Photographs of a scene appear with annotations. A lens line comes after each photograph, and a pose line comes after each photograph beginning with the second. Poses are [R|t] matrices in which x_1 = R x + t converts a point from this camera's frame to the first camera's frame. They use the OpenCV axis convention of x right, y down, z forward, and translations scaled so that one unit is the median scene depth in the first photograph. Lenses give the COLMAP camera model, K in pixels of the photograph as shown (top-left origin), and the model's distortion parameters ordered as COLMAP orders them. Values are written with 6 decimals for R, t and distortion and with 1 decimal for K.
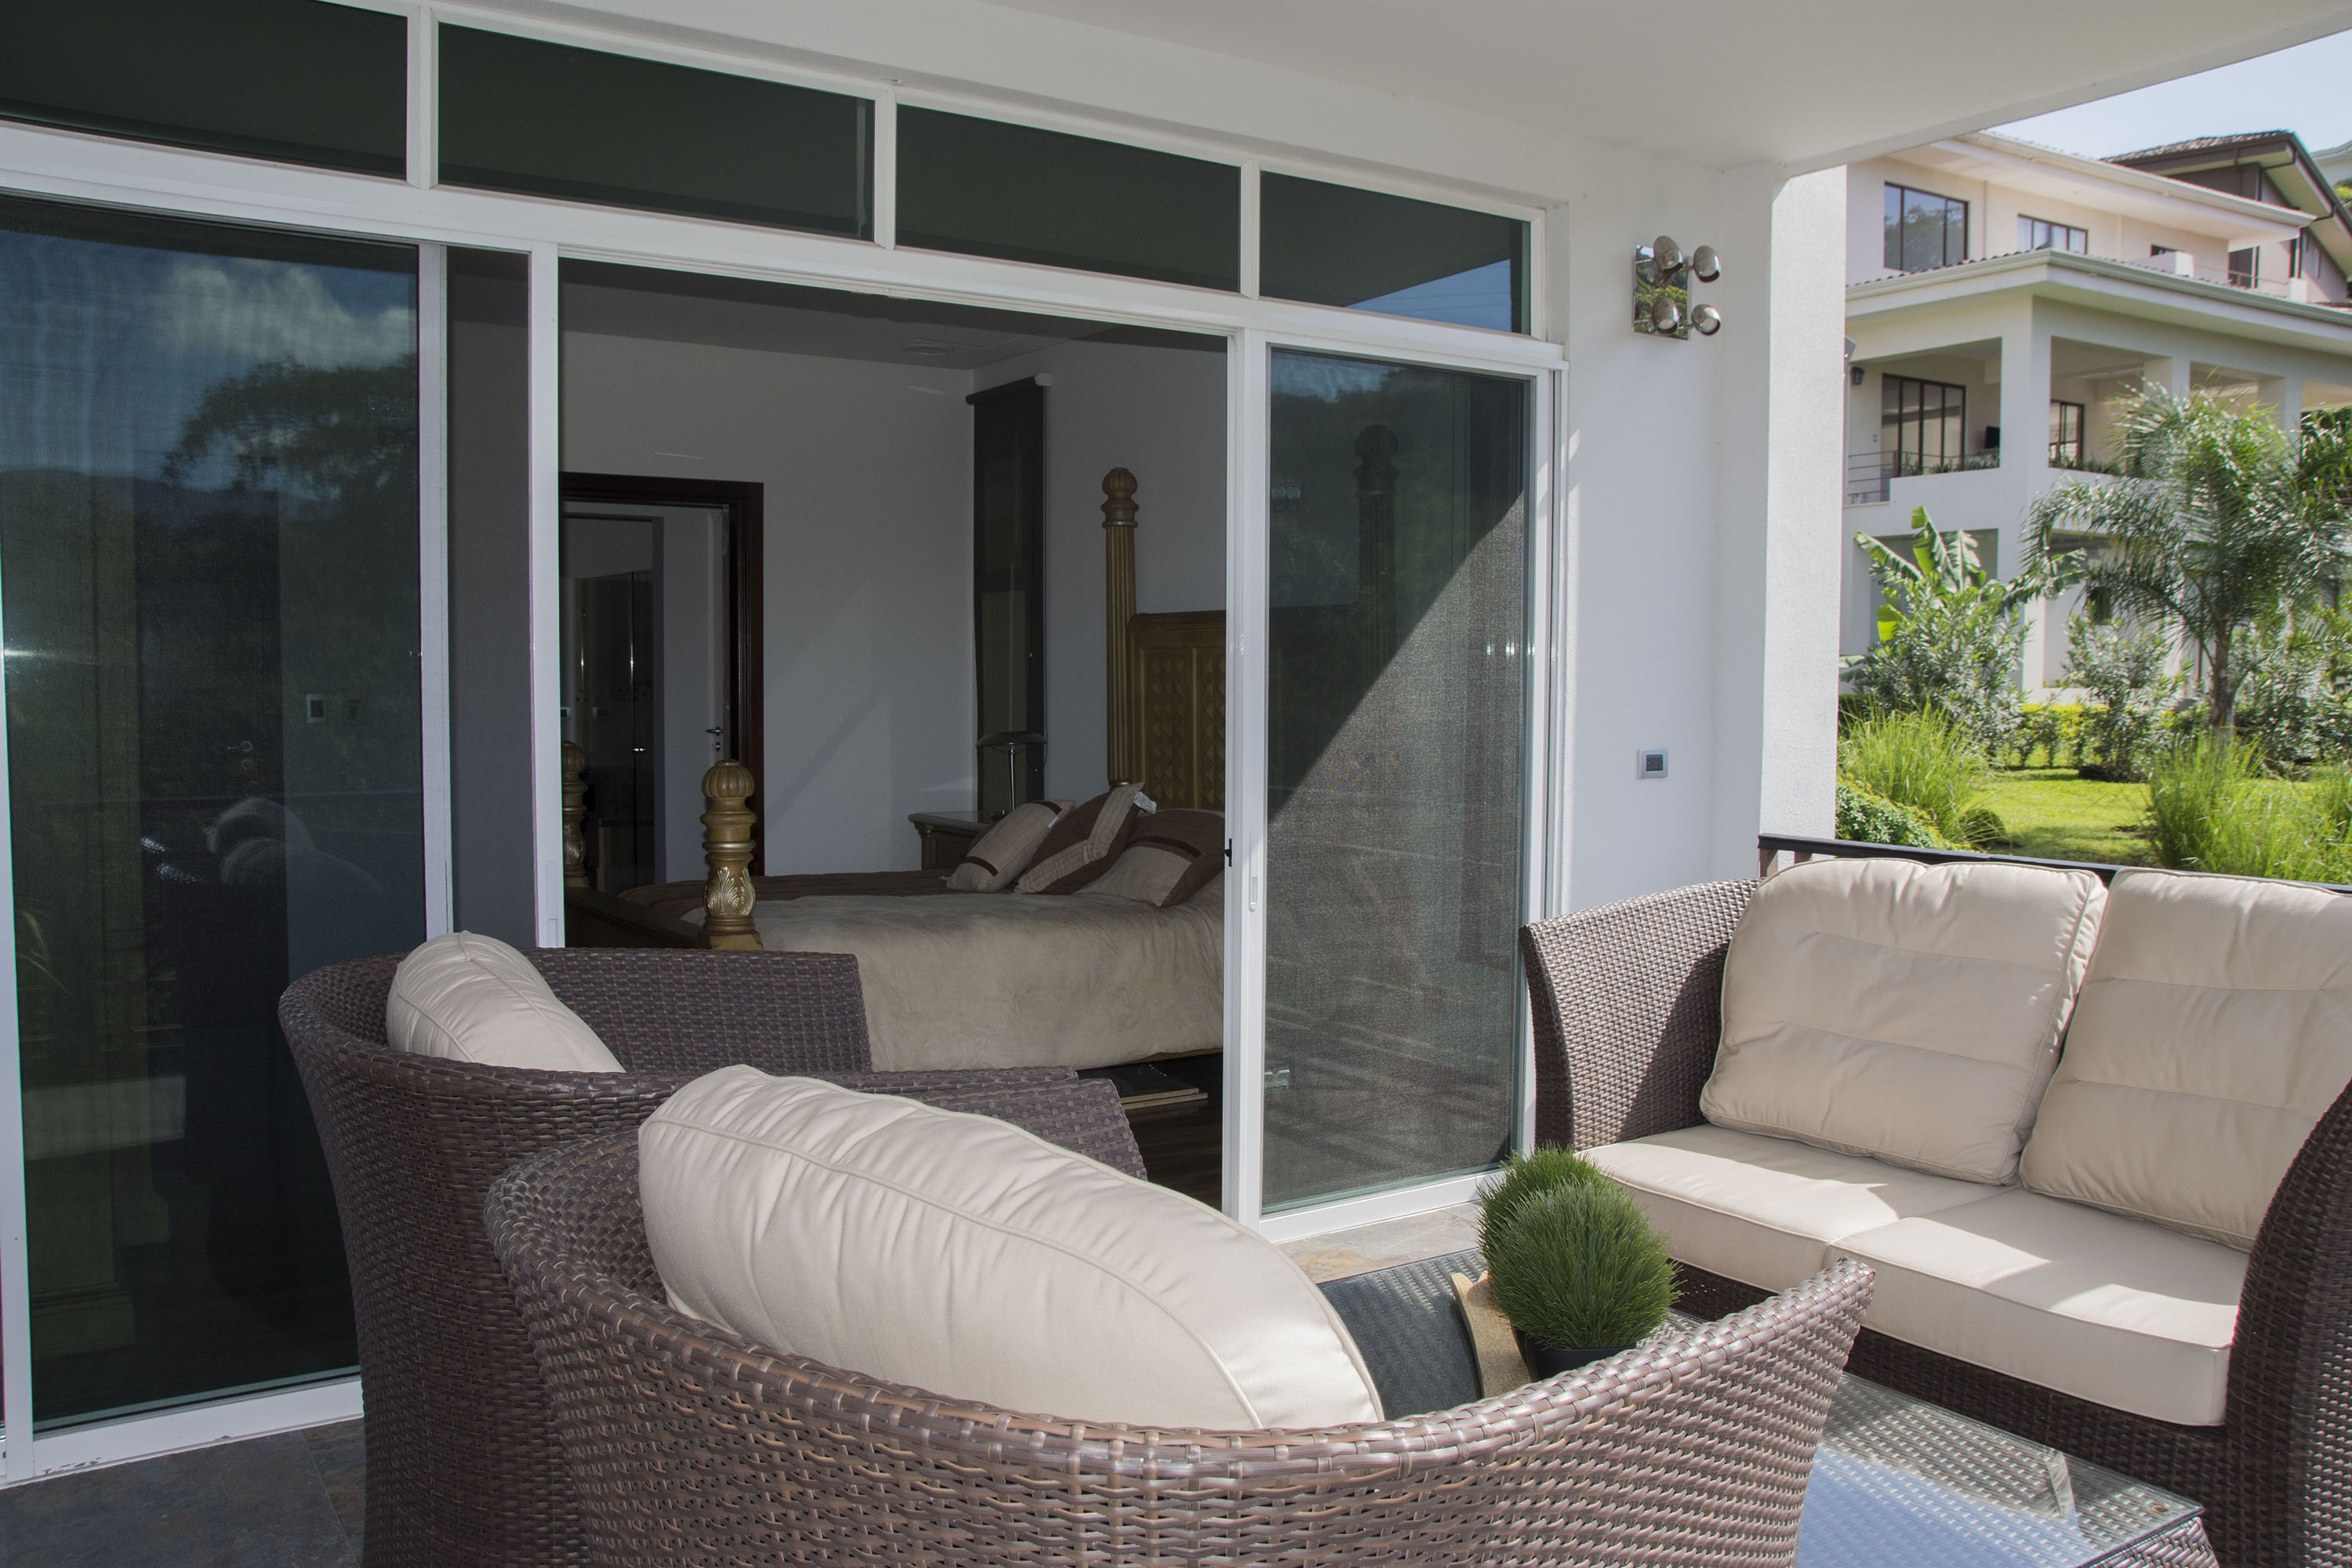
lens RADIAL K [[1829.1, 0, 1176.0], [0, 1829.1, 784.0], [0, 0, 1]] dist [-0.004005, -0.003515]
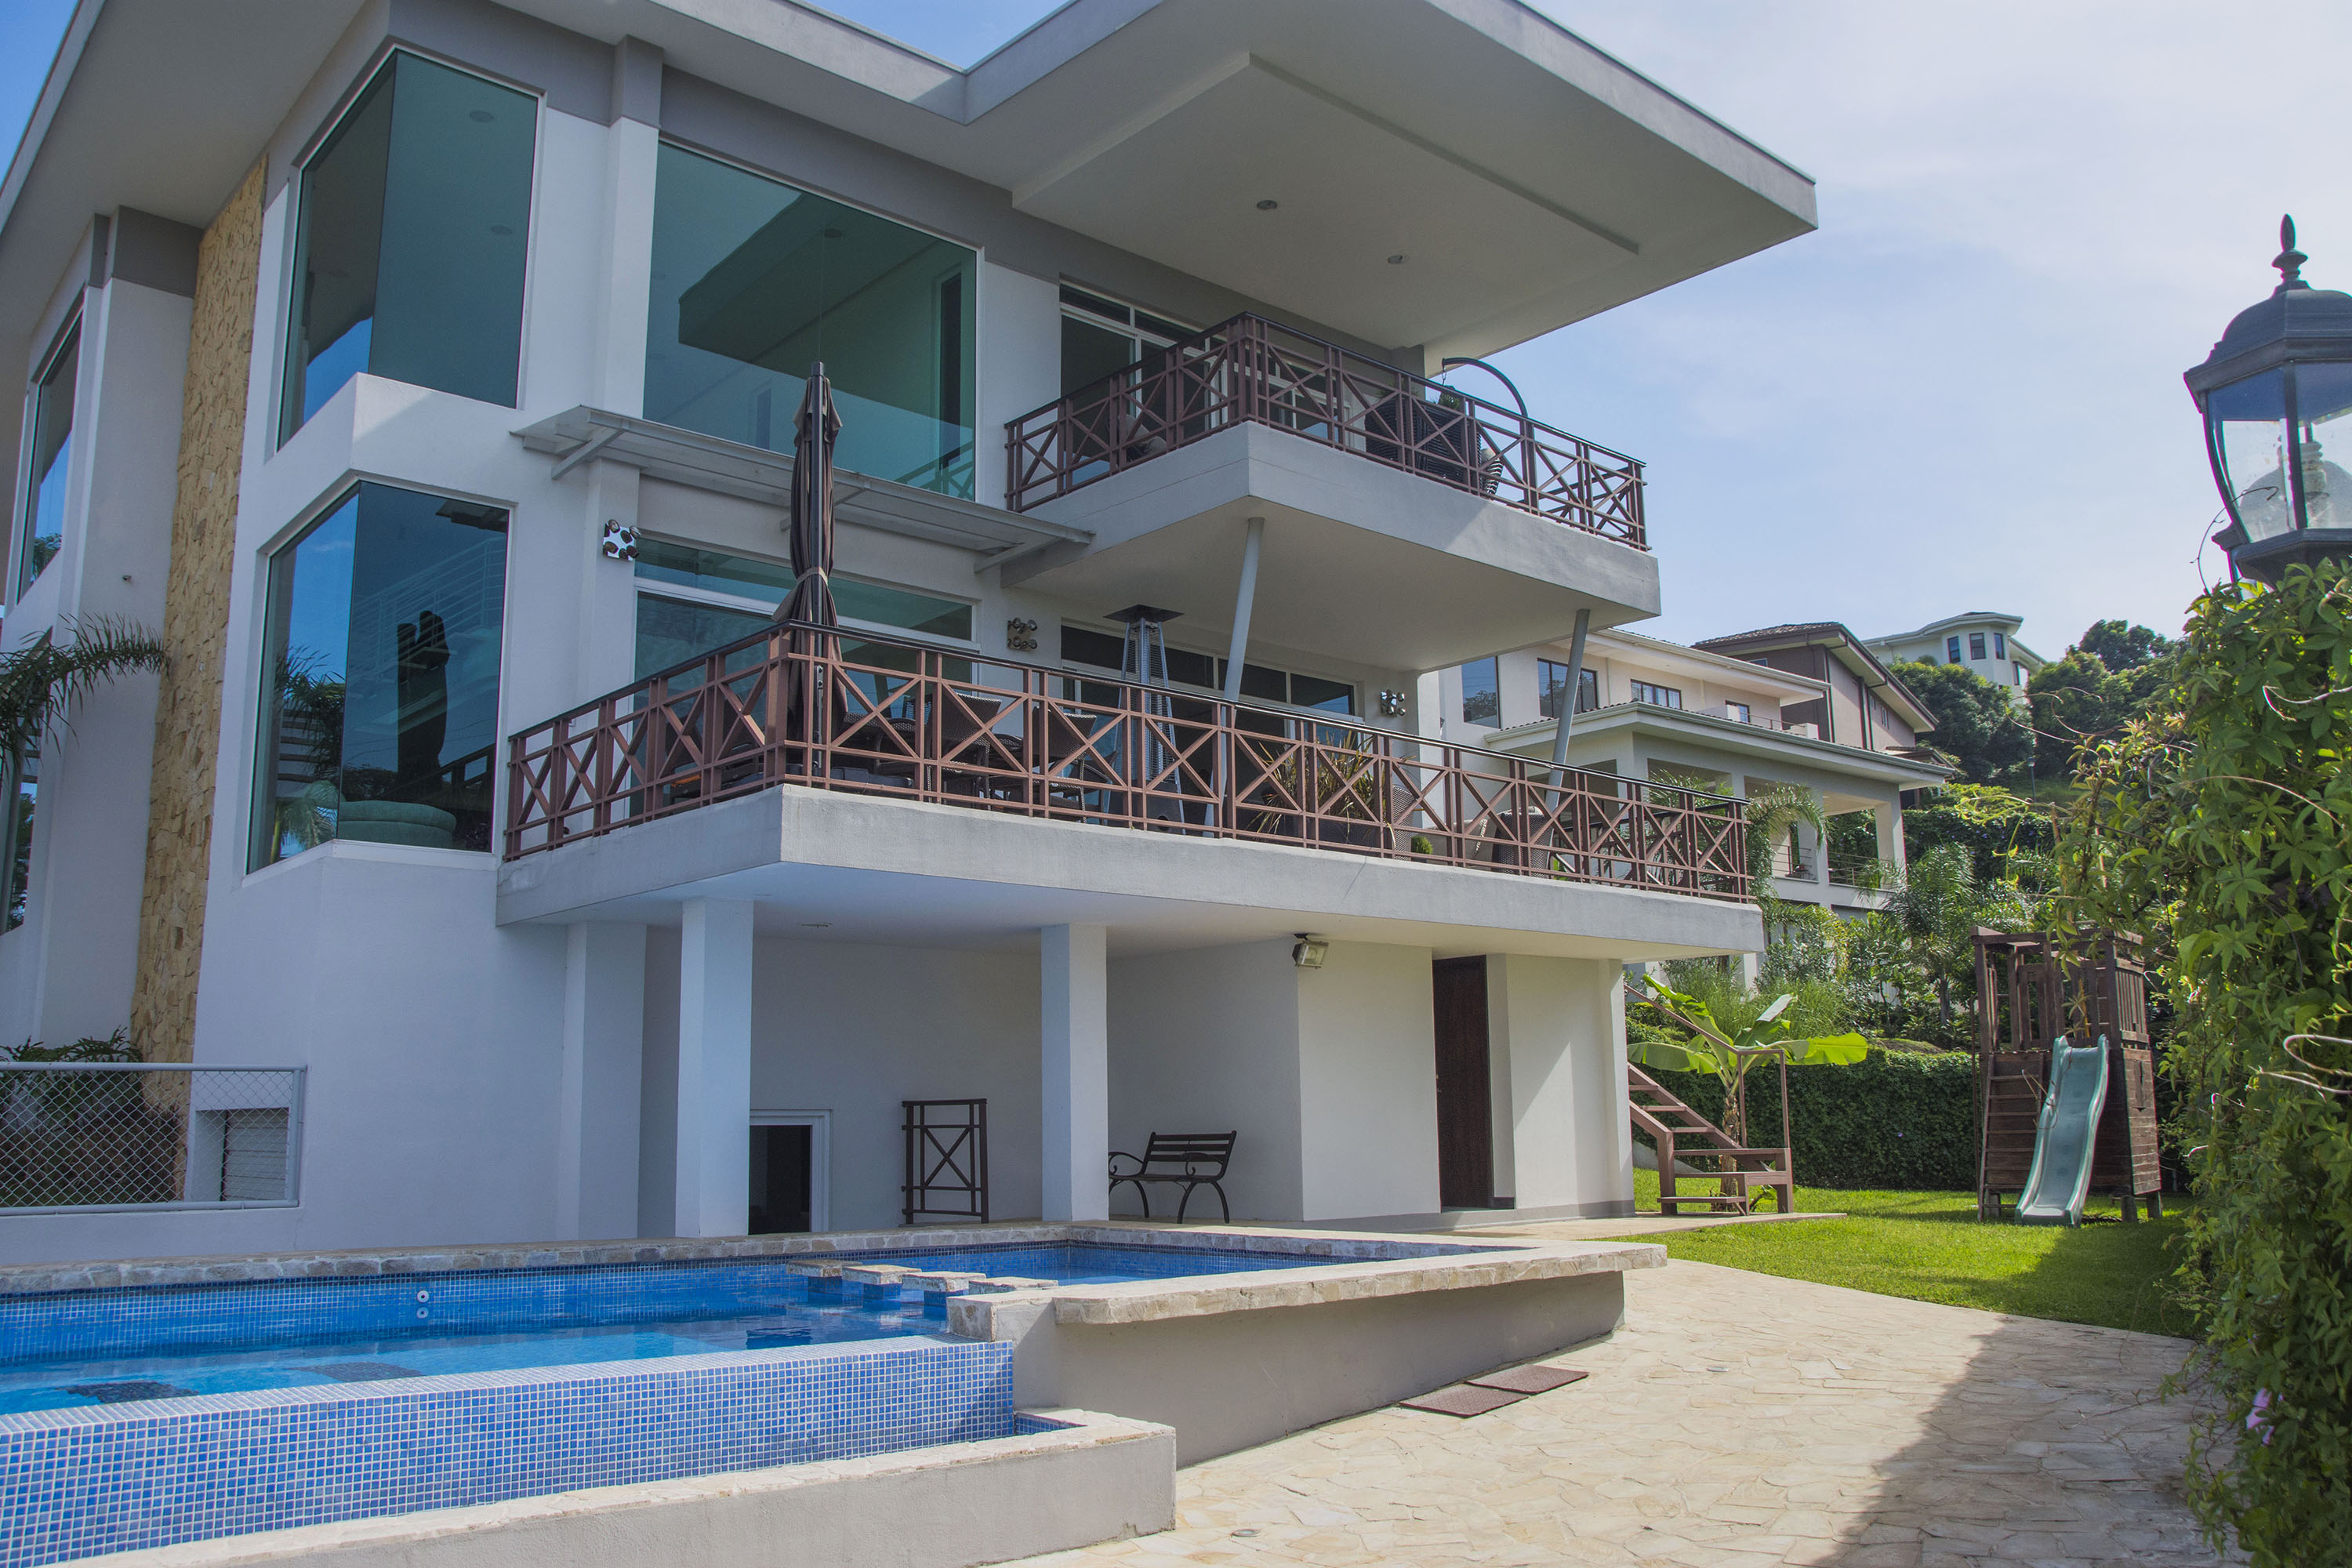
lens RADIAL K [[1829.1, 0, 1176.0], [0, 1829.1, 784.0], [0, 0, 1]] dist [-0.004005, -0.003515]
pose [[0.991448, 0.009971, 0.130124, -0.805319], [0.020819, 0.972224, -0.233124, 0.933133], [-0.128834, 0.233839, 0.963702, -3.114003]]
